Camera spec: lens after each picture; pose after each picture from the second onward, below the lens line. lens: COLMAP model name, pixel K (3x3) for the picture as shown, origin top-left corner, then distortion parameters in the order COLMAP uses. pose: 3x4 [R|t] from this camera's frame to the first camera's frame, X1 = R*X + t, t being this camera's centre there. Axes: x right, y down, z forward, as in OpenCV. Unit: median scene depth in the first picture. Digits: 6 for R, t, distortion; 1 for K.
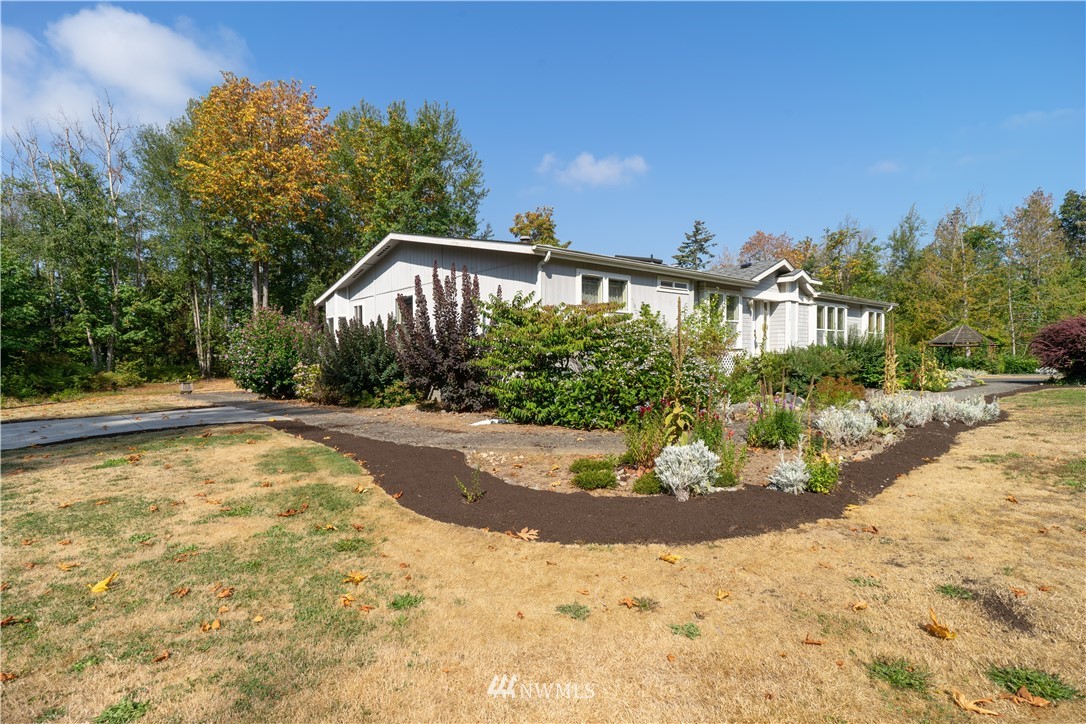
lens RADIAL K [[568.6, 0, 540.6], [0, 568.6, 361.5], [0, 0, 1]] dist [-0.004875, 0.001199]
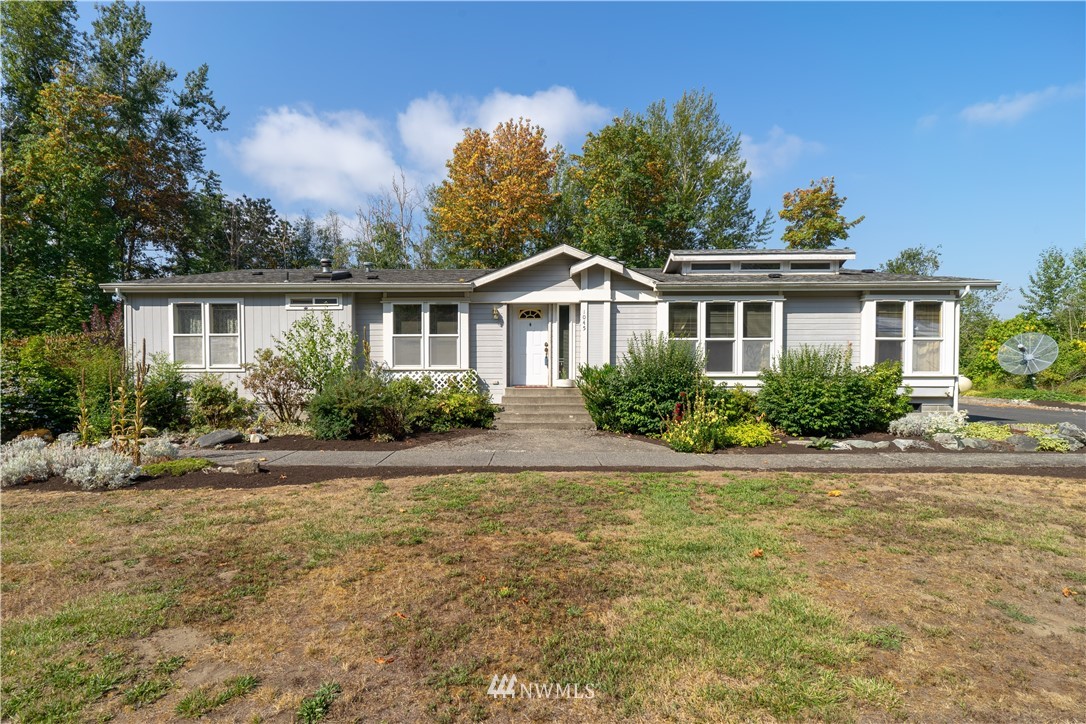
lens RADIAL K [[568.6, 0, 542.9], [0, 568.6, 362.9], [0, 0, 1]] dist [-0.004875, 0.001199]
pose [[0.733453, 0.010670, -0.679656, 0.928348], [-0.009530, 0.999940, 0.005414, -0.035896], [0.679673, 0.002507, 0.733511, 0.476501]]
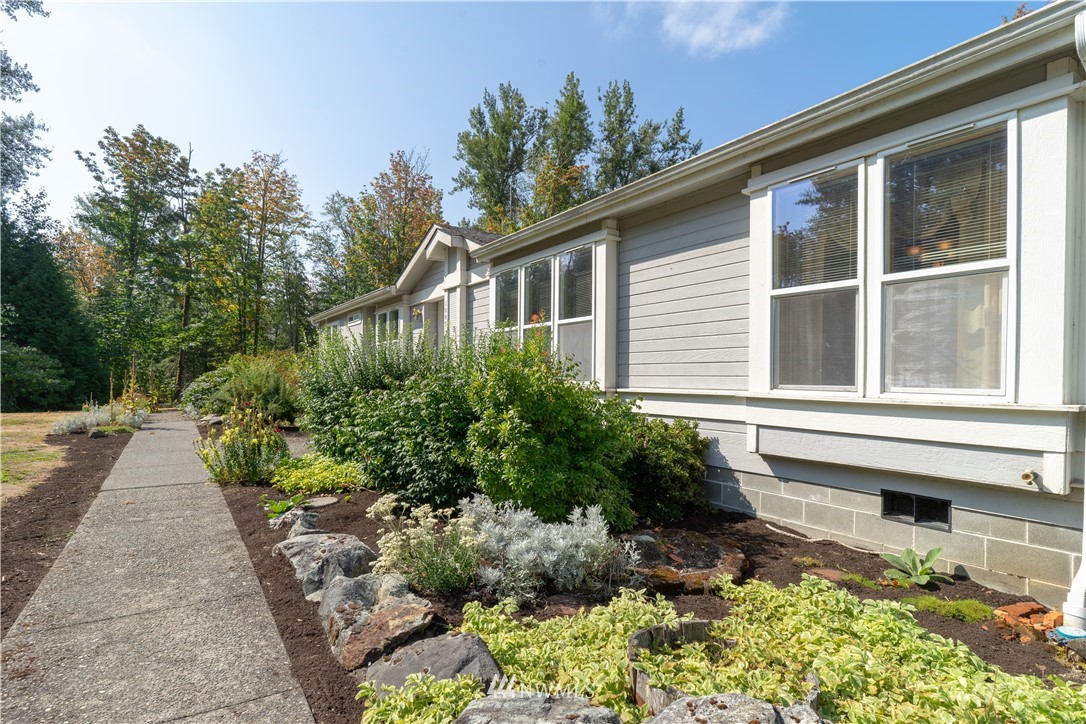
lens RADIAL K [[568.6, 0, 542.2], [0, 568.6, 370.2], [0, 0, 1]] dist [-0.004875, 0.001199]
pose [[-0.165743, 0.001403, -0.986168, 1.026946], [-0.002237, 0.999996, 0.001799, -0.031957], [0.986166, 0.002504, -0.165739, 1.292214]]
